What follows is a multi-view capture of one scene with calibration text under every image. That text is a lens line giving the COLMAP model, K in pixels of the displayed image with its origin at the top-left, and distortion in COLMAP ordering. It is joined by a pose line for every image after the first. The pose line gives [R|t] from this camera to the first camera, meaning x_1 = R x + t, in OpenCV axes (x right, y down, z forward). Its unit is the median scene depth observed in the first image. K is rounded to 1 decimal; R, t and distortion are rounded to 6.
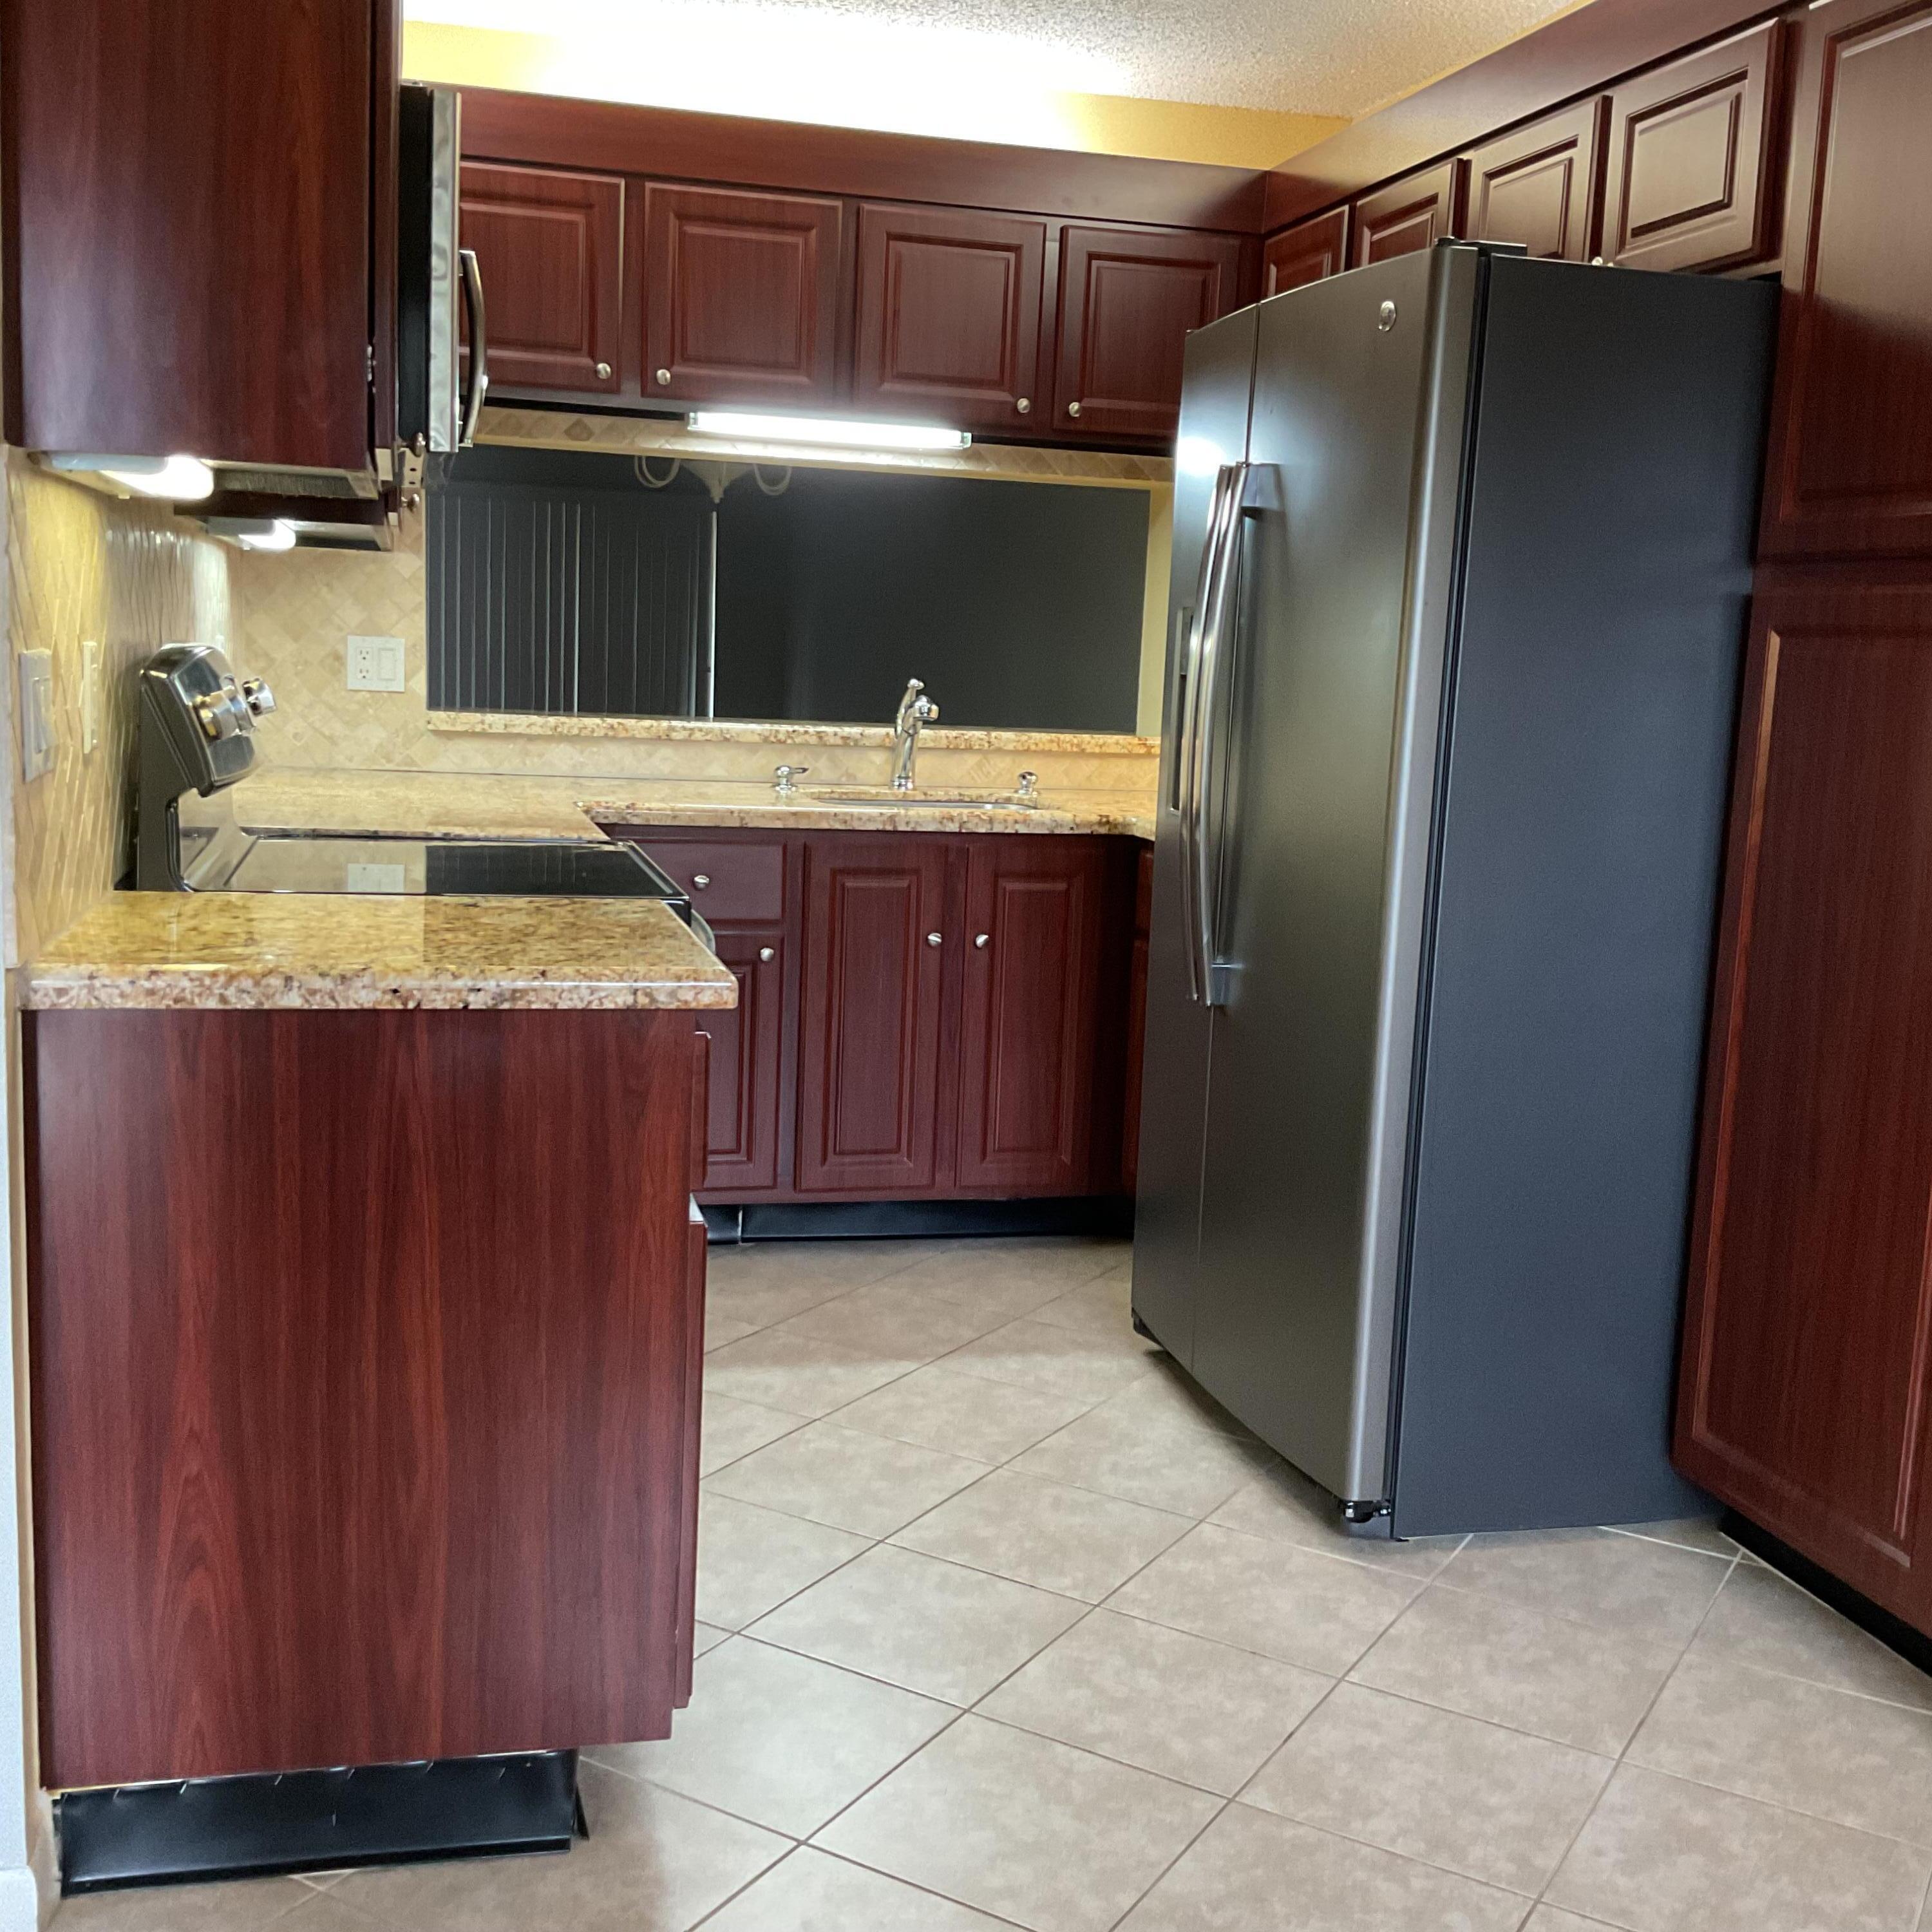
lens RADIAL K [[2125.8, 0, 967.6], [0, 2125.8, 971.0], [0, 0, 1]] dist [0.064298, 0.000000]
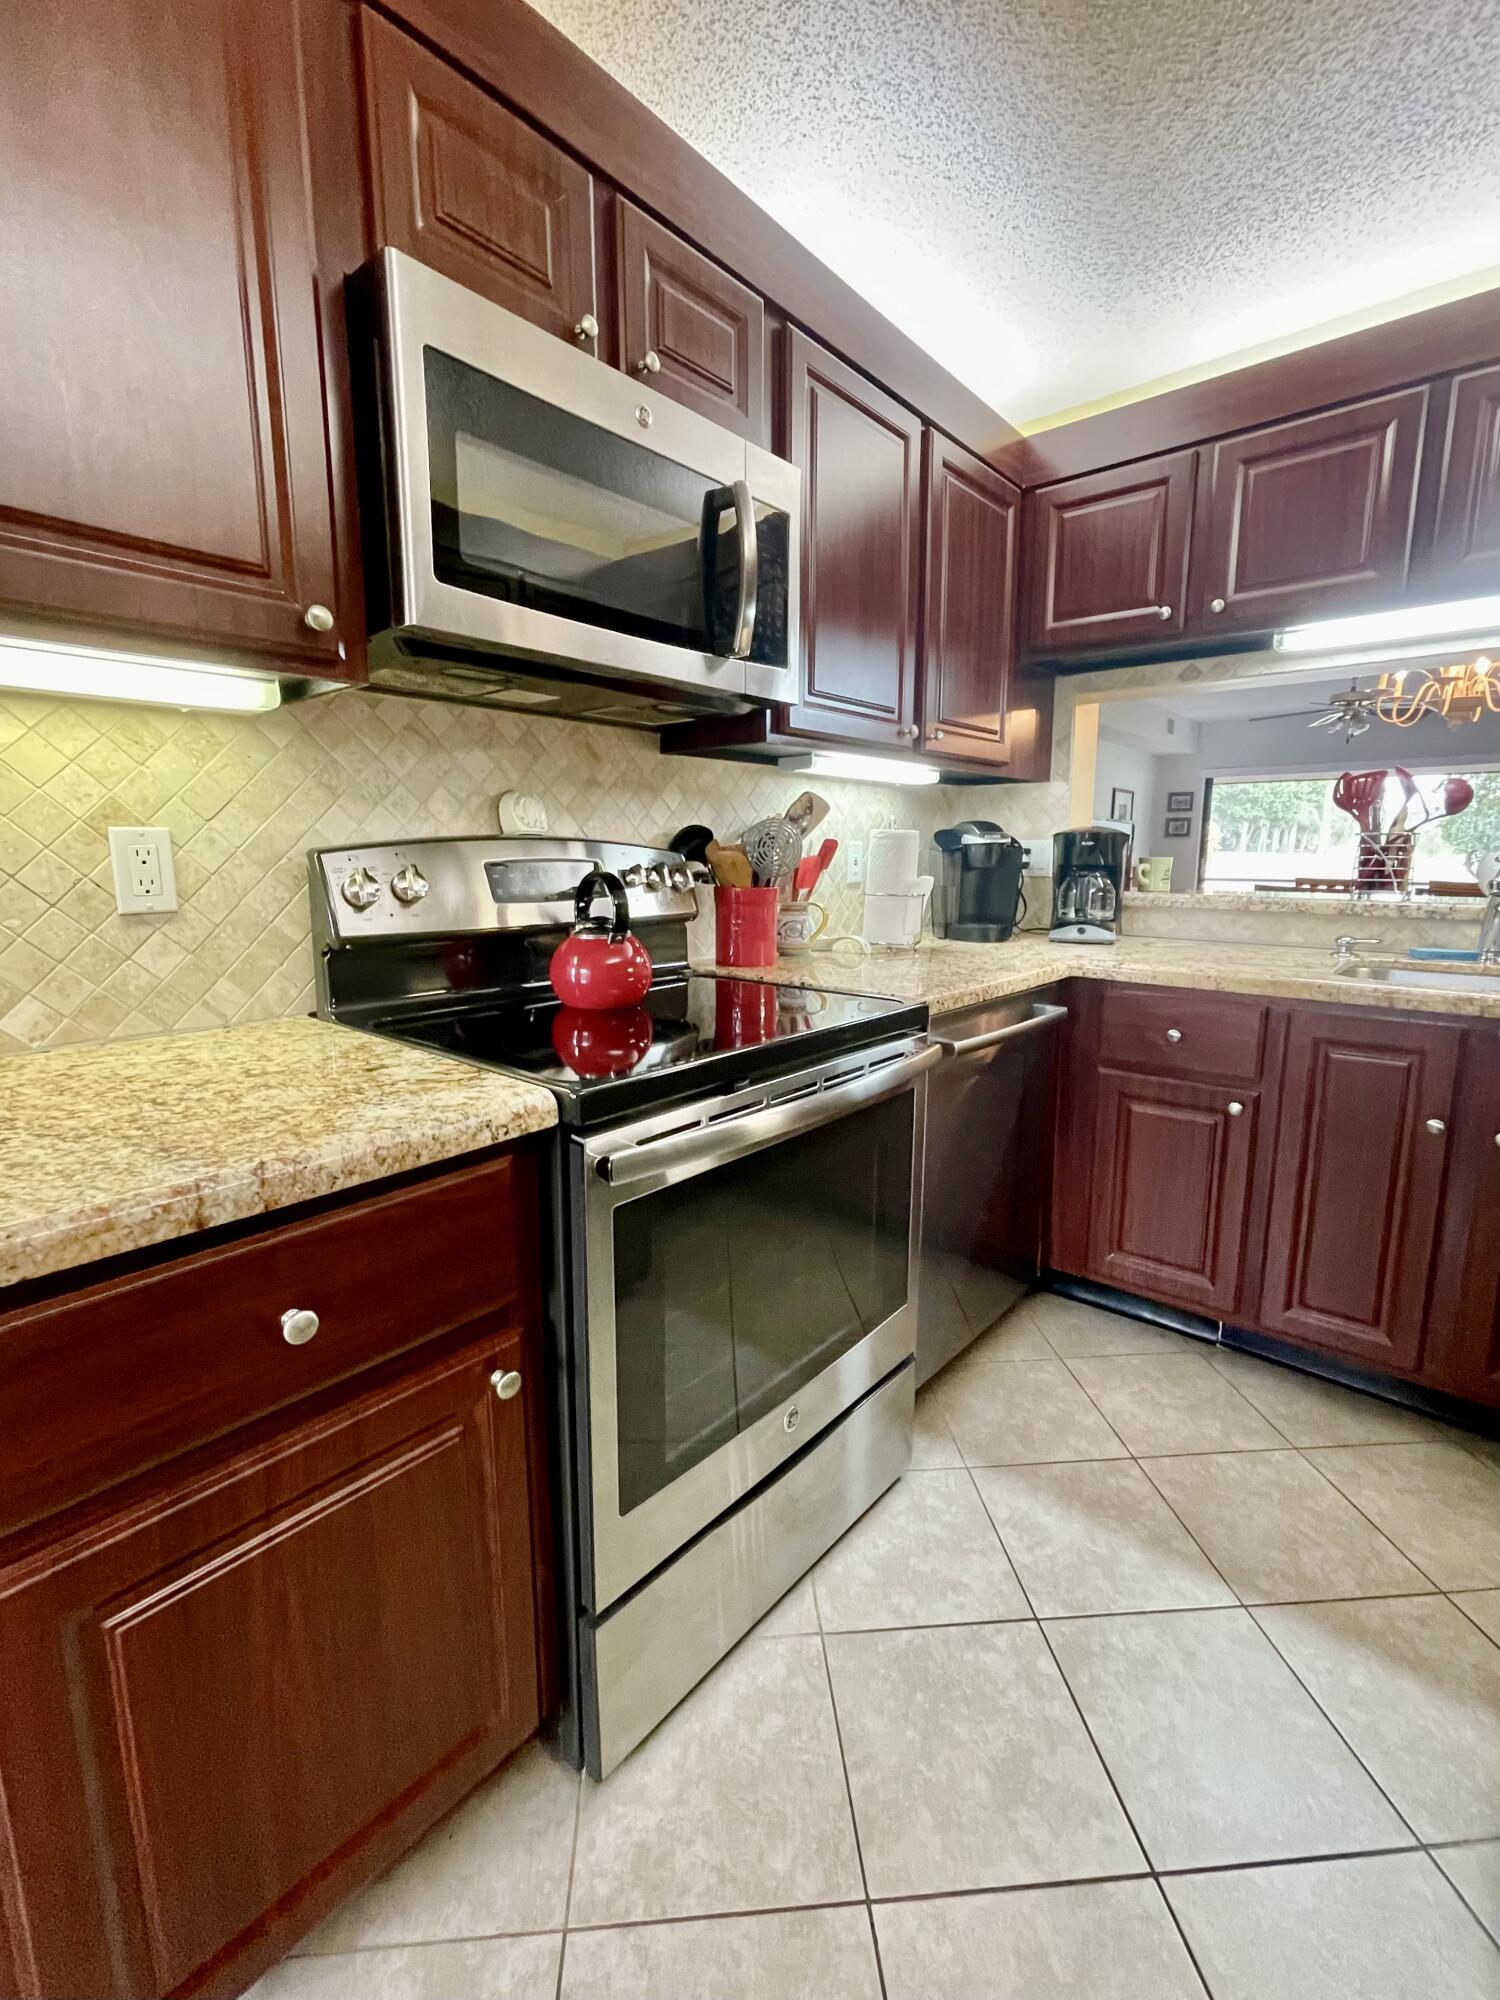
lens RADIAL K [[839.8, 0, 788.2], [0, 839.8, 998.4], [0, 0, 1]] dist [-0.010423, 0.000003]
pose [[0.569133, 0.094891, -0.816752, 0.121044], [-0.097837, 0.994077, 0.047317, -0.061948], [0.816404, 0.052979, 0.575046, 0.563051]]
